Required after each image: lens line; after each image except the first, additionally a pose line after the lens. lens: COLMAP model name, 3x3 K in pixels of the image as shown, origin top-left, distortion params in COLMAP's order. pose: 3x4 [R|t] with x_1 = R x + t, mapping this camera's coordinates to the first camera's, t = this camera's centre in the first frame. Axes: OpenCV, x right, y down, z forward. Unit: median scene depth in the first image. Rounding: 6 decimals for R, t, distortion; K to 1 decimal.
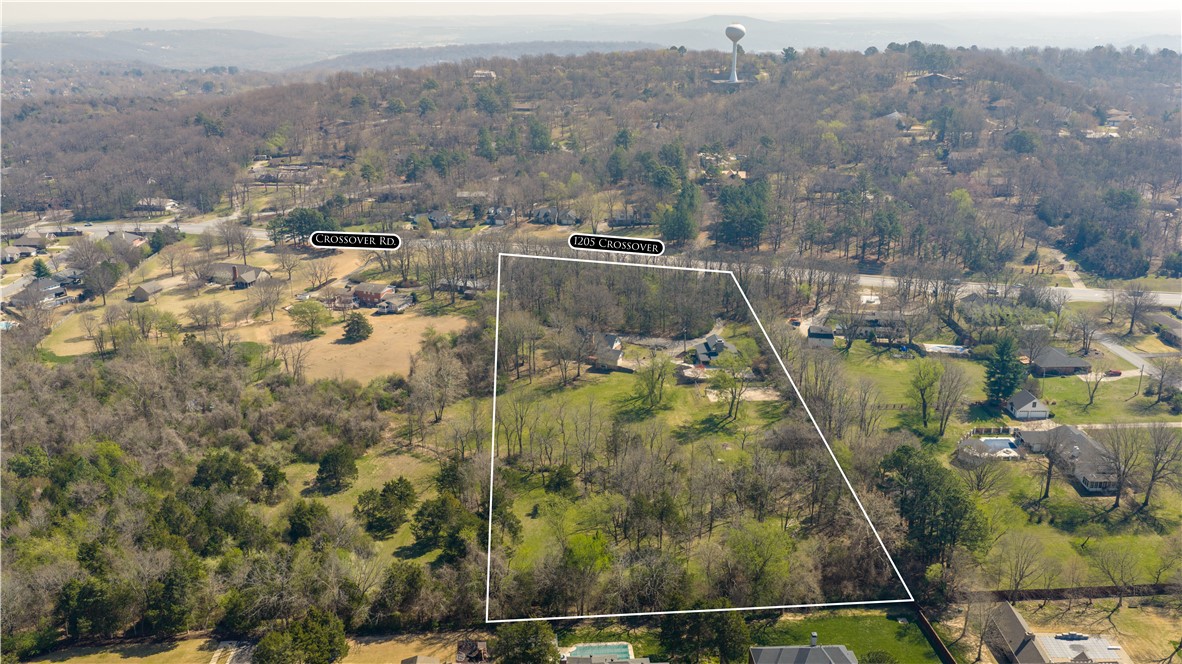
lens RADIAL K [[974.7, 0, 591.0], [0, 974.7, 332.0], [0, 0, 1]] dist [0.031389, -0.064346]
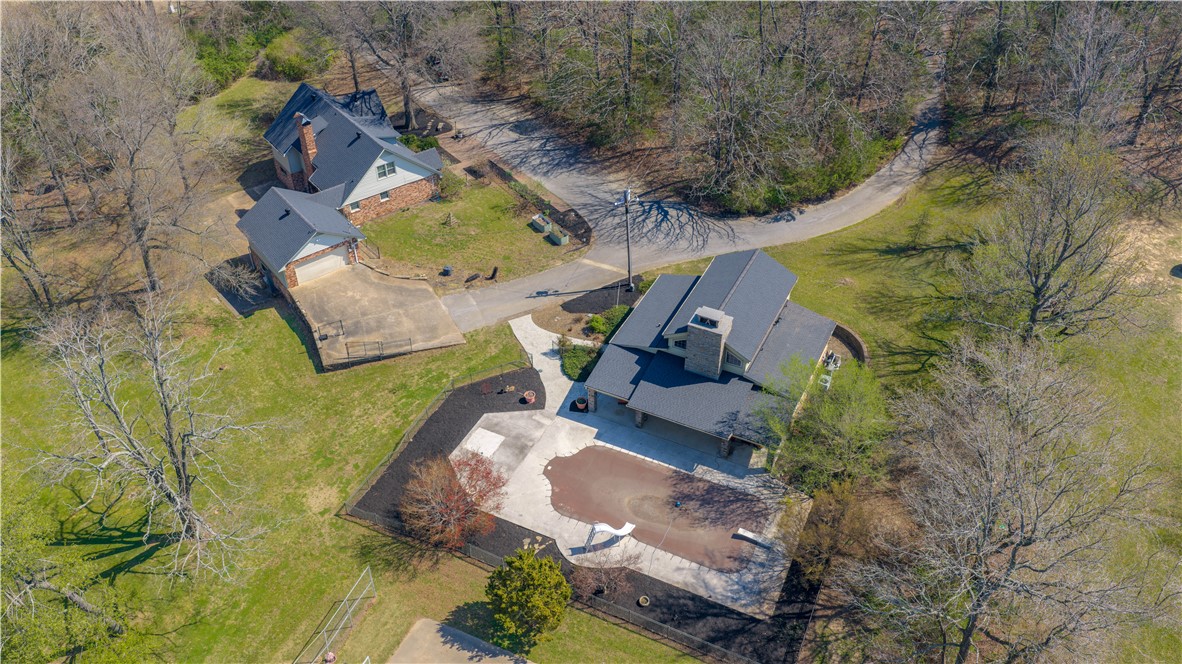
lens RADIAL K [[974.7, 0, 591.0], [0, 974.7, 332.0], [0, 0, 1]] dist [0.031389, -0.064346]
pose [[0.878811, 0.298181, -0.372532, 0.179794], [-0.142831, 0.909295, 0.390874, -0.058827], [0.455293, -0.290295, 0.841687, 0.807525]]
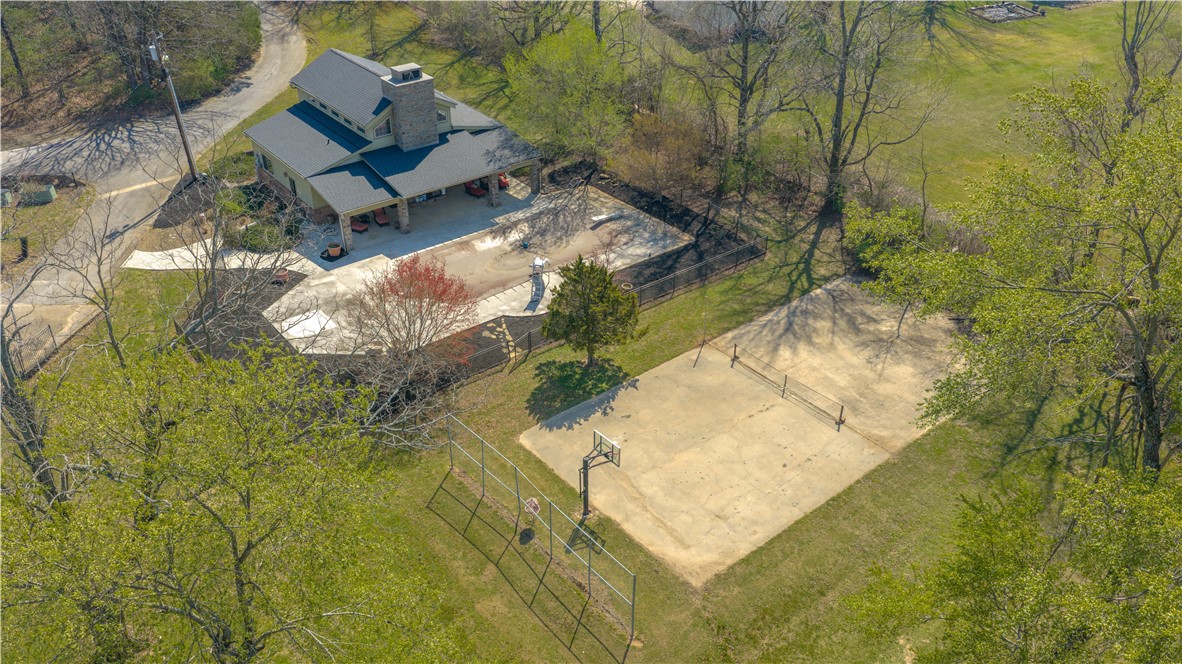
lens RADIAL K [[974.7, 0, 591.0], [0, 974.7, 332.0], [0, 0, 1]] dist [0.031389, -0.064346]
pose [[0.811937, -0.310149, 0.494537, 0.058231], [0.177457, 0.938225, 0.297058, 0.006156], [-0.556119, -0.153433, 0.816817, 0.815712]]
